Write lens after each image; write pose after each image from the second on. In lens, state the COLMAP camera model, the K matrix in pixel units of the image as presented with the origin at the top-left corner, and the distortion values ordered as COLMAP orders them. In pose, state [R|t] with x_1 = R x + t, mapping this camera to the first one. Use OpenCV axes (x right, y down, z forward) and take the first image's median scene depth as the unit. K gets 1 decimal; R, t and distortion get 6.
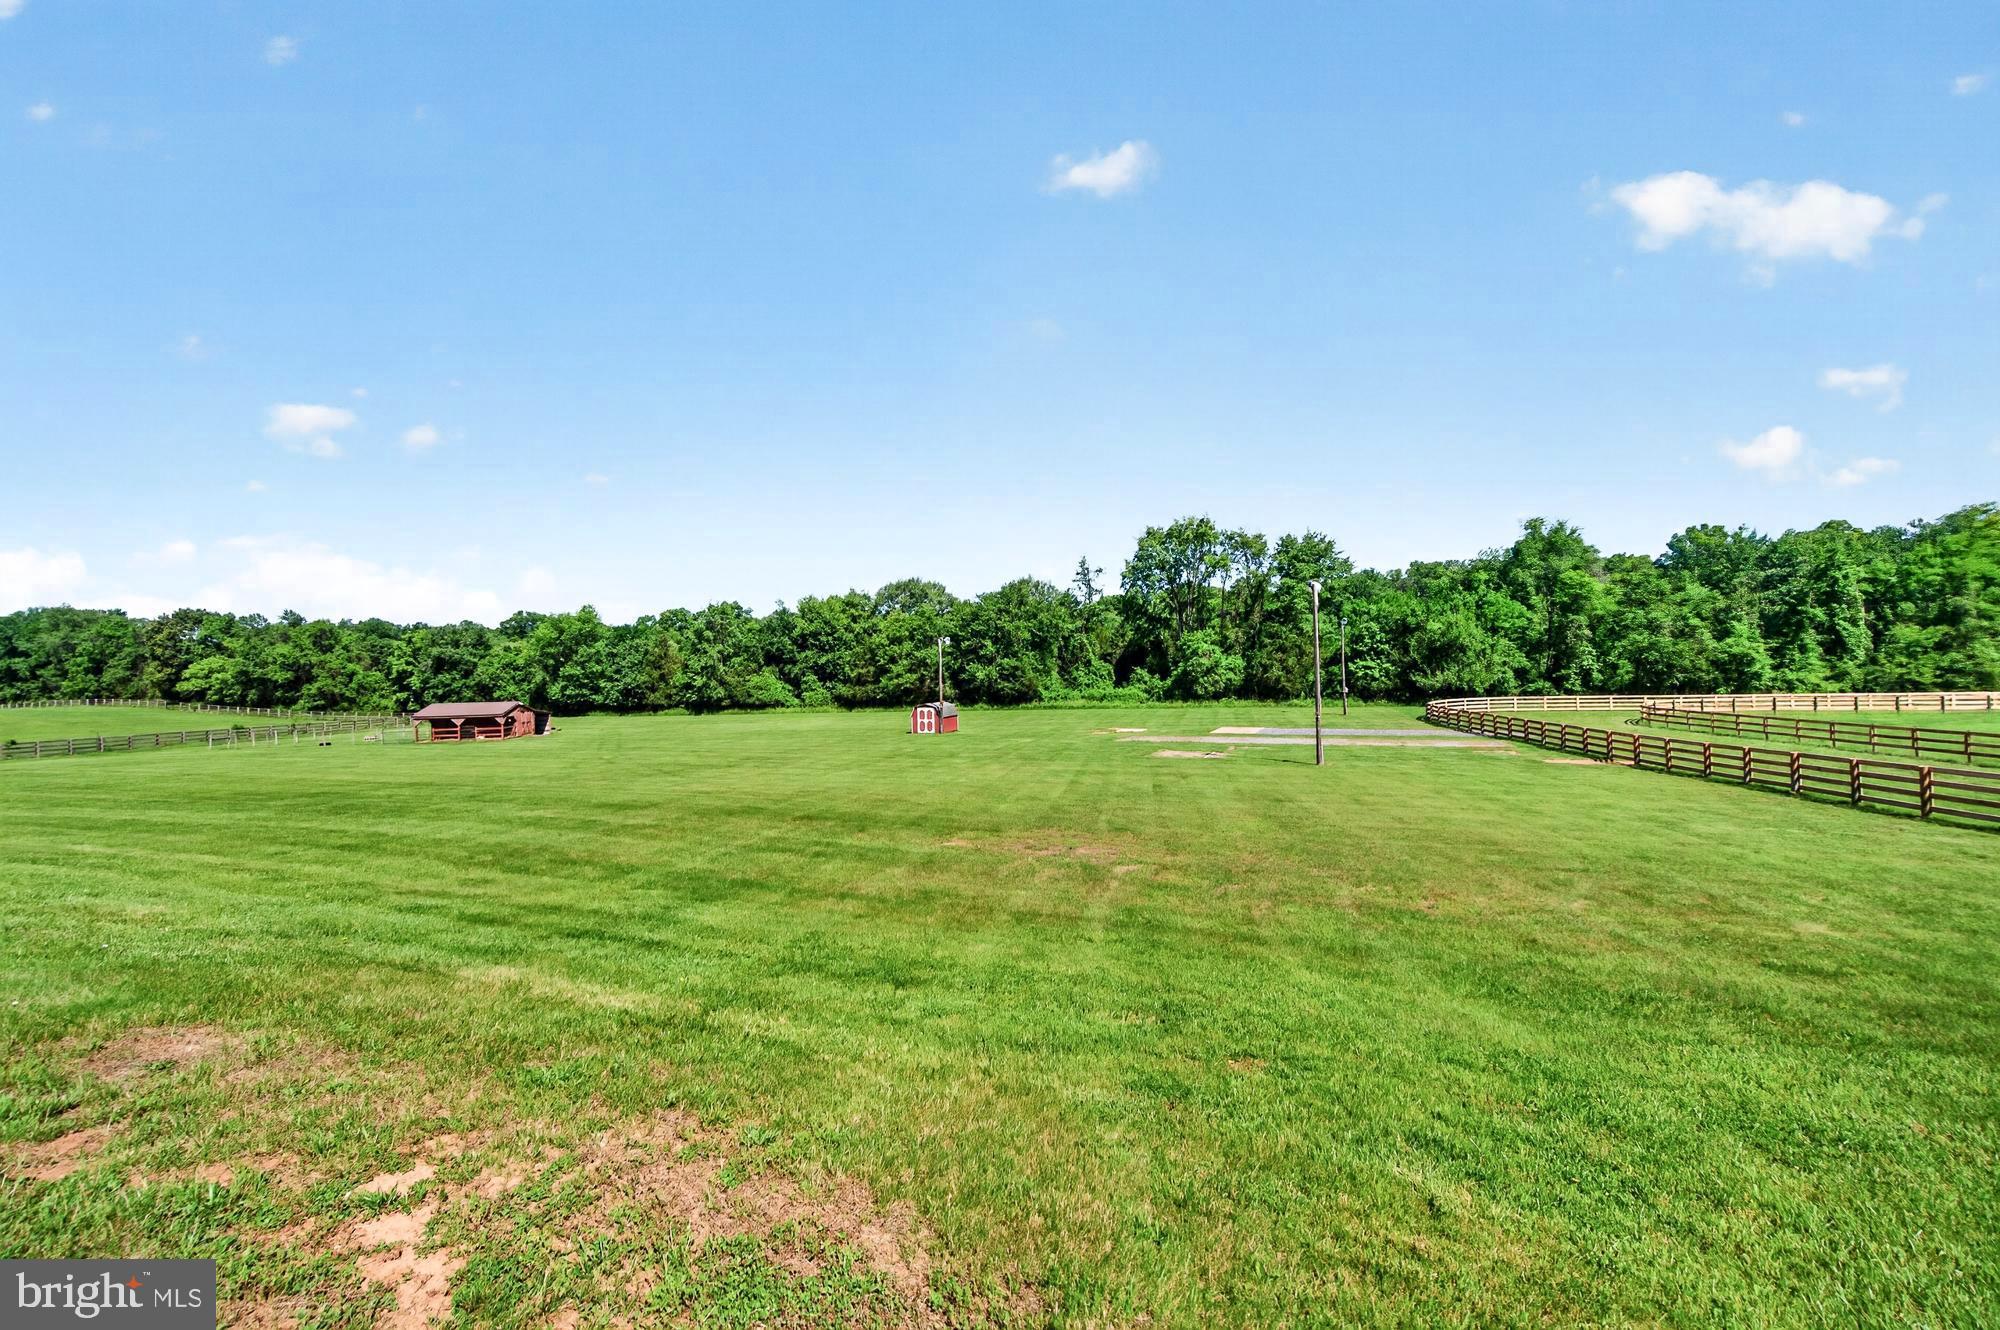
lens RADIAL K [[854.5, 0, 1000.0], [0, 854.5, 665.0], [0, 0, 1]] dist [0.004687, 0.000372]
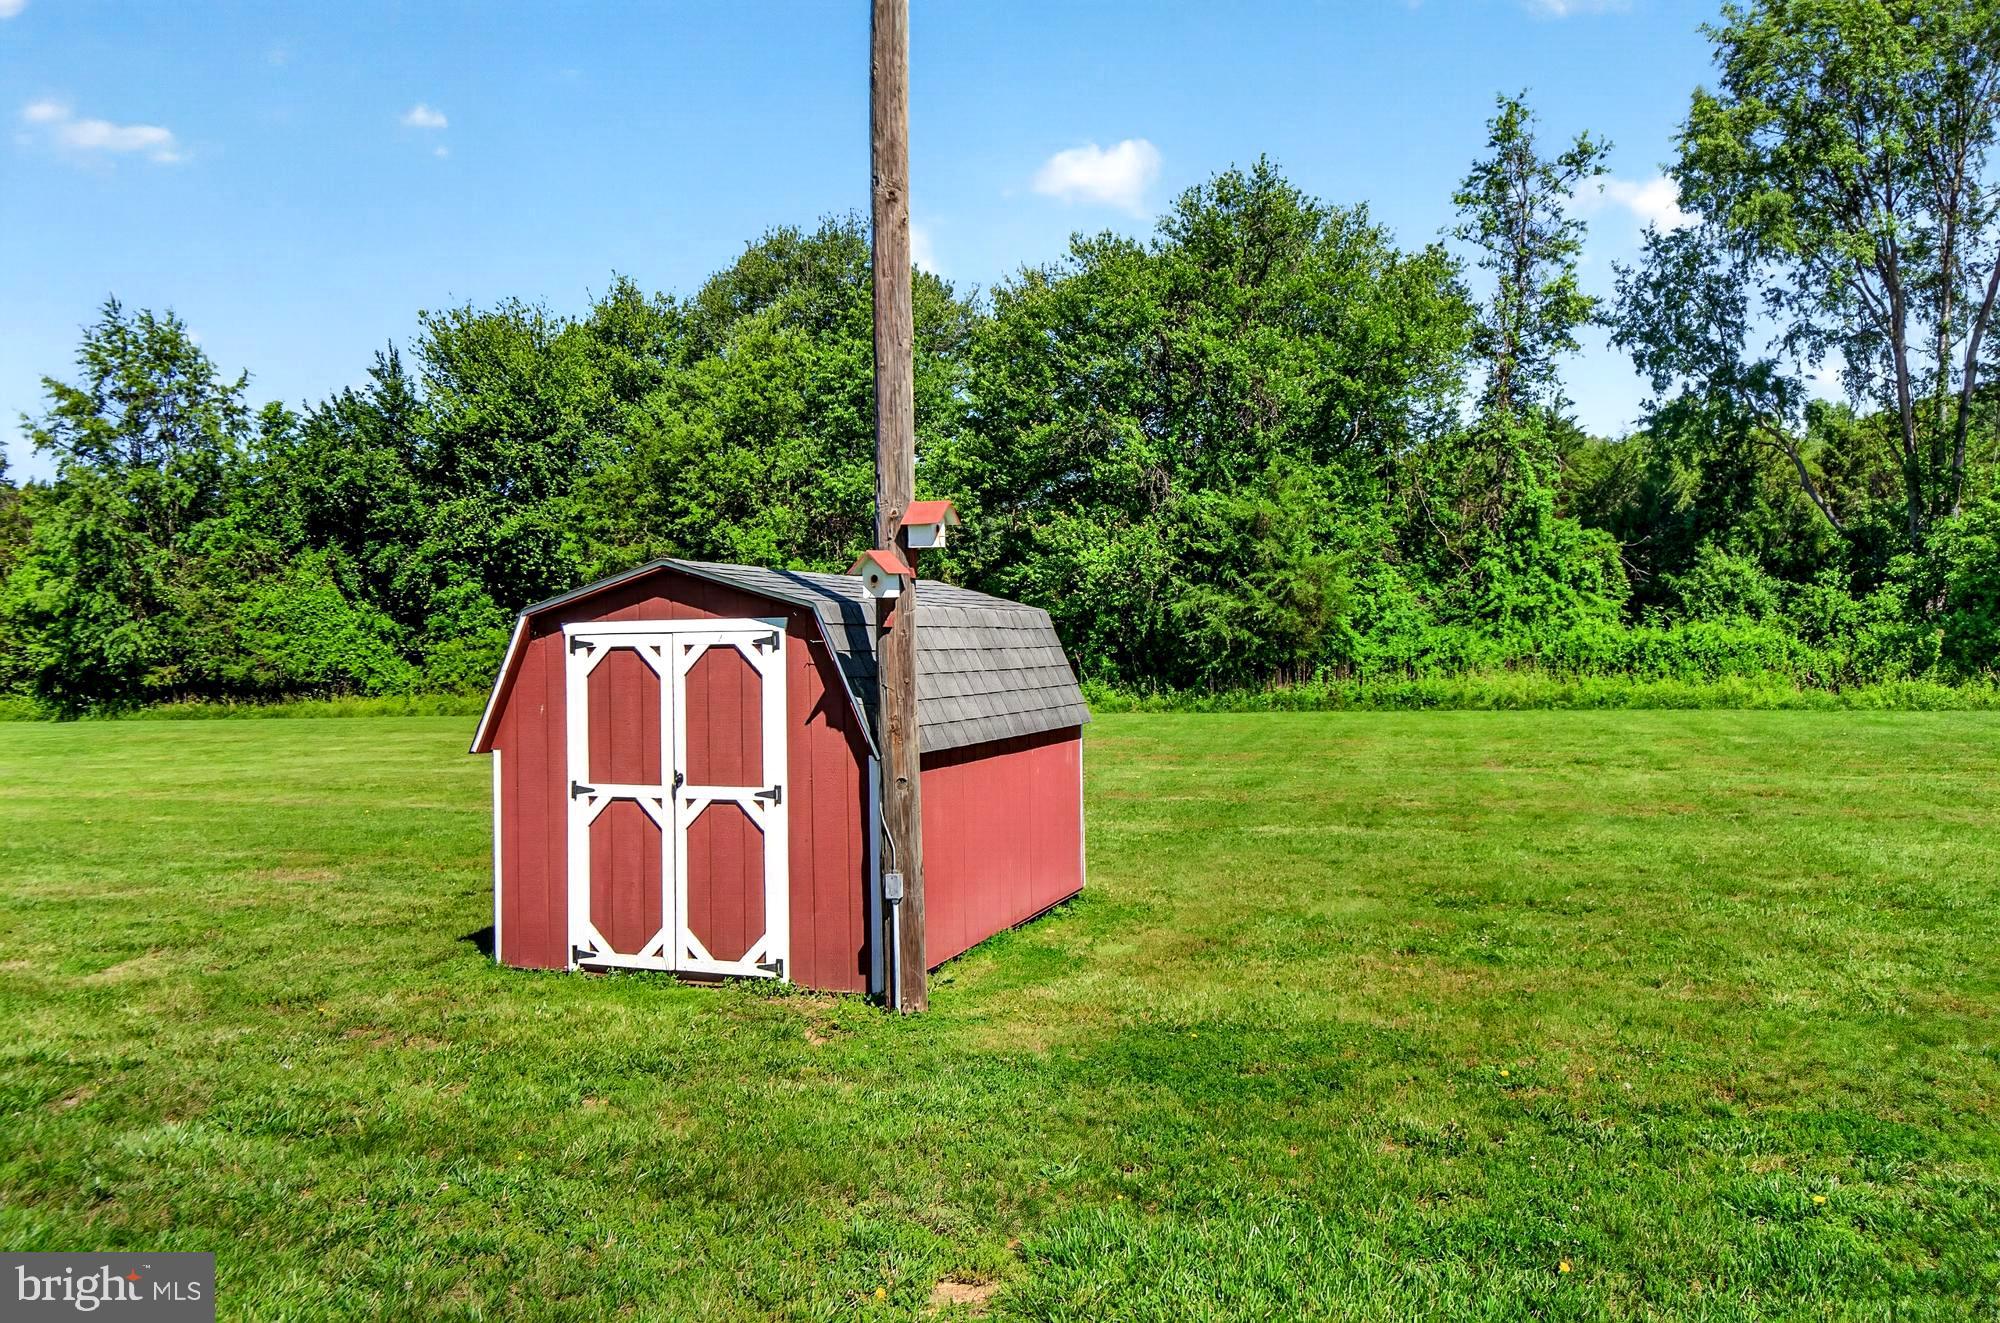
lens RADIAL K [[1565.8, 0, 1002.0], [0, 1565.8, 659.2], [0, 0, 1]] dist [-0.001352, -0.001614]
pose [[0.999595, 0.009841, -0.026715, -0.035987], [-0.009509, 0.999876, 0.012513, 0.032519], [0.026835, -0.012254, 0.999565, 0.548459]]
